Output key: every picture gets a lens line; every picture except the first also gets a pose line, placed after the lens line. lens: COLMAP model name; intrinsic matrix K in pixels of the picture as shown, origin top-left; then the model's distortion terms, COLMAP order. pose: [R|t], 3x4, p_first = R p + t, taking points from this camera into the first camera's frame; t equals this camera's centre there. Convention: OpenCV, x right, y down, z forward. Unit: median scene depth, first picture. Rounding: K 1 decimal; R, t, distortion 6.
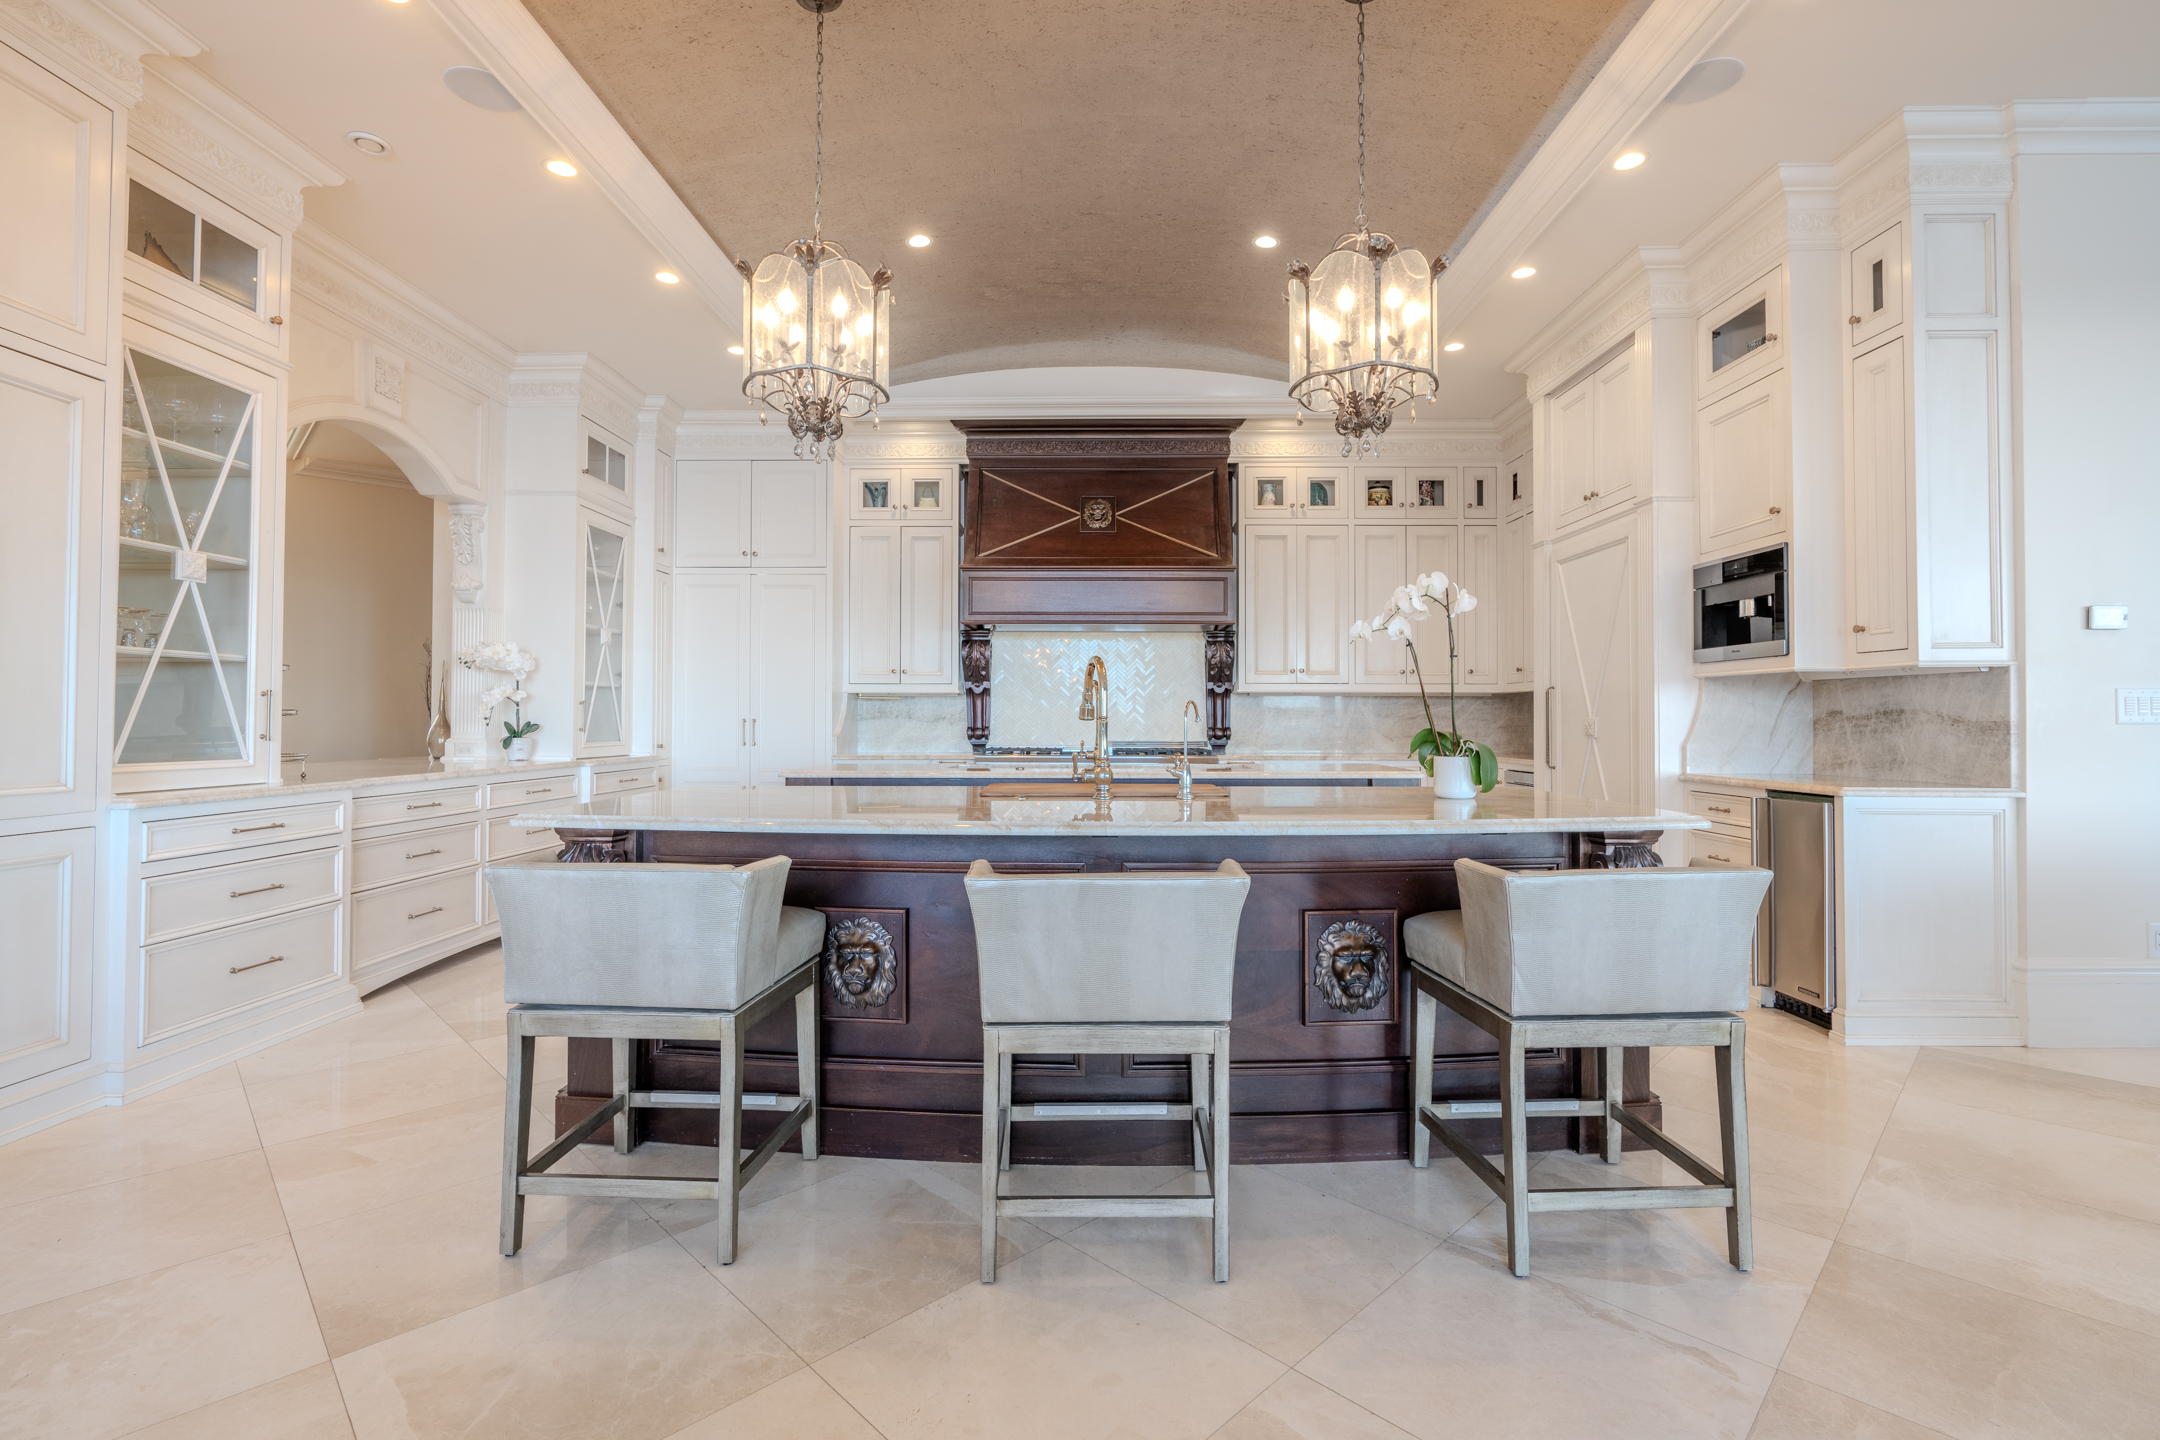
lens RADIAL K [[970.8, 0, 1080.0], [0, 970.8, 720.0], [0, 0, 1]] dist [-0.020160, -0.000006]
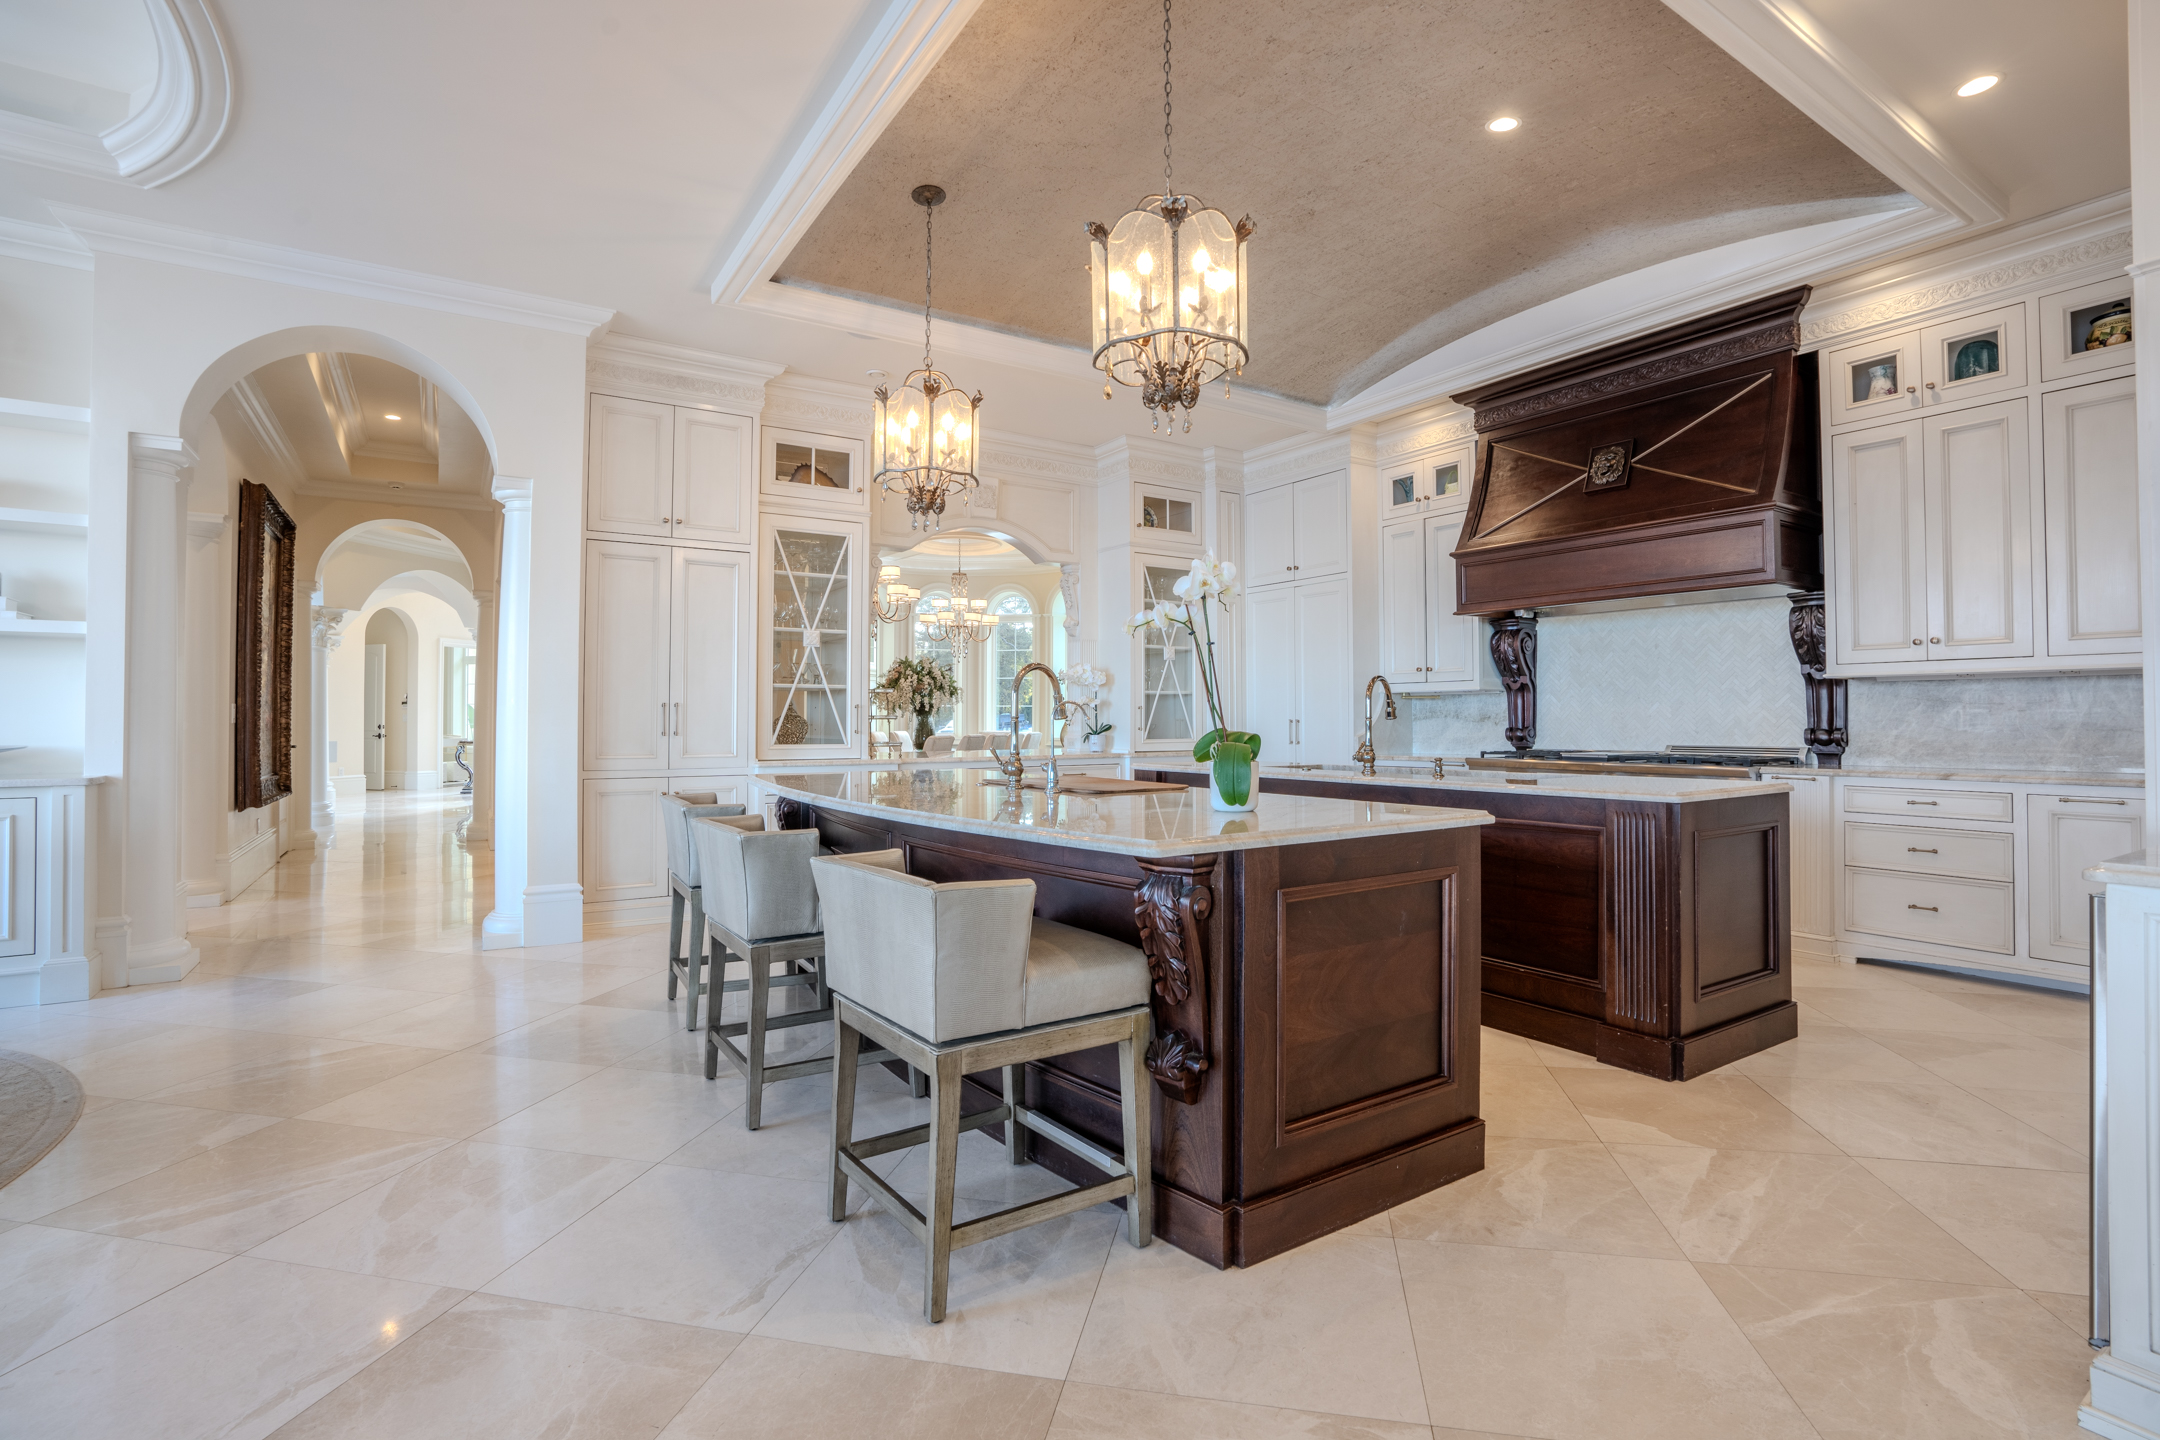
lens RADIAL K [[1005.7, 0, 1079.8], [0, 1005.7, 706.4], [0, 0, 1]] dist [-0.065113, 0.025926]
pose [[0.556986, -0.015621, -0.830375, 0.446125], [0.004522, 0.999865, -0.015777, 0.000636], [0.830510, 0.005033, 0.556982, 0.167383]]
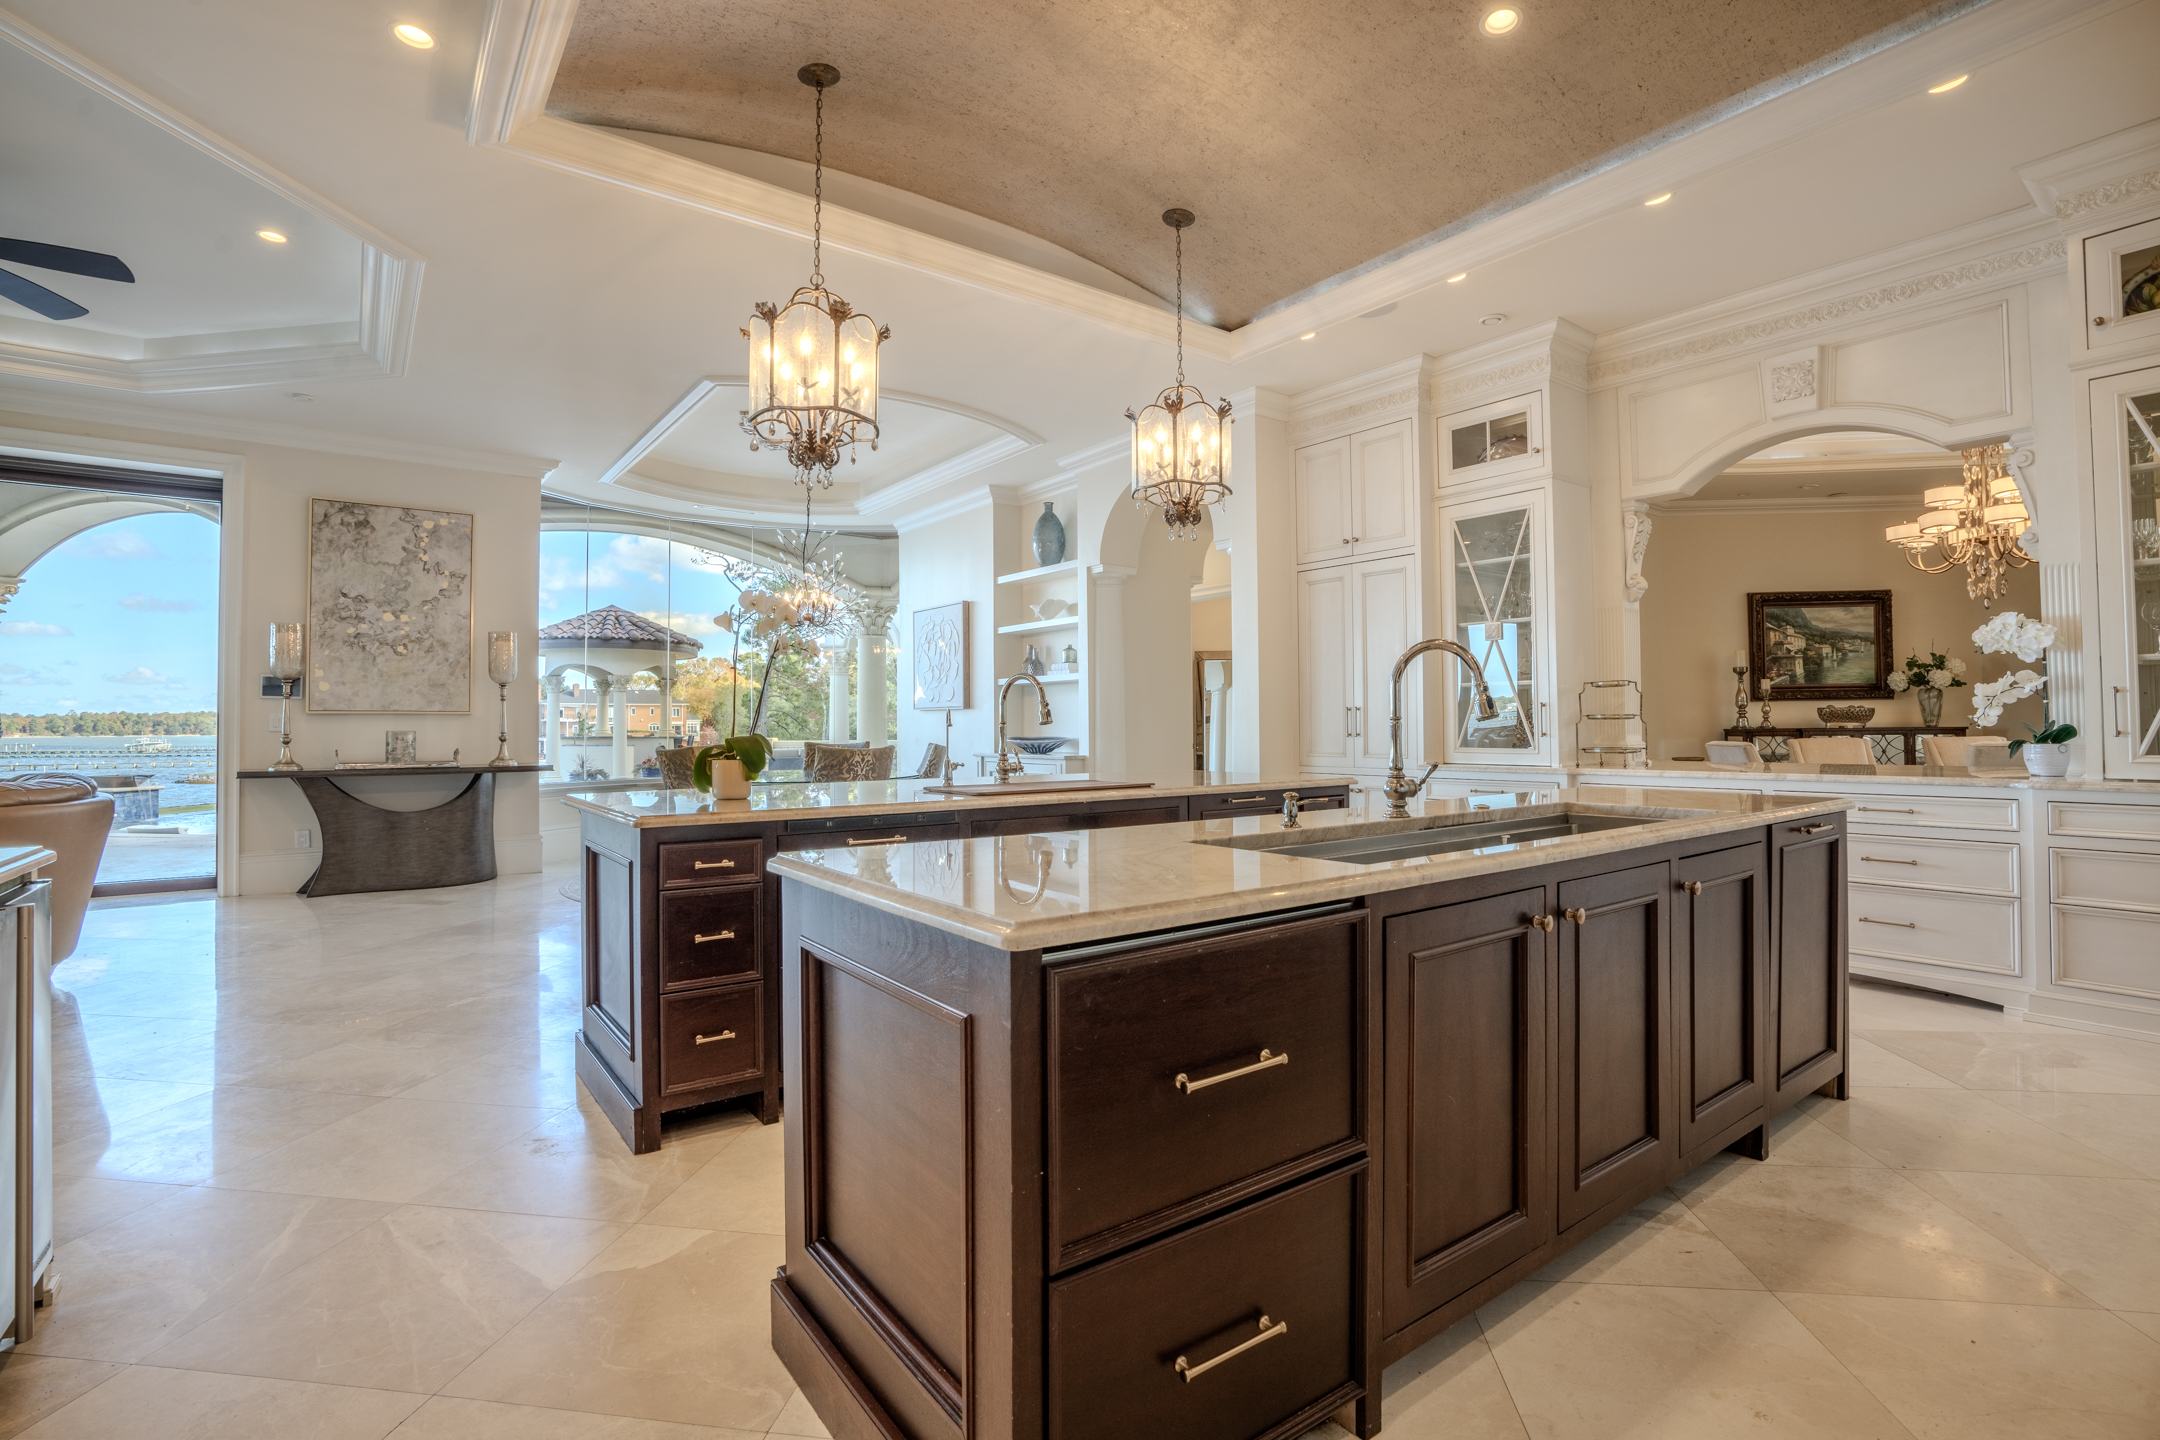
lens RADIAL K [[1005.7, 0, 1079.8], [0, 1005.7, 706.4], [0, 0, 1]] dist [-0.065113, 0.025926]
pose [[-0.788611, -0.009162, -0.614825, 0.325832], [0.006329, 0.999715, -0.023017, 0.001767], [0.614860, -0.022043, -0.788328, 0.898985]]
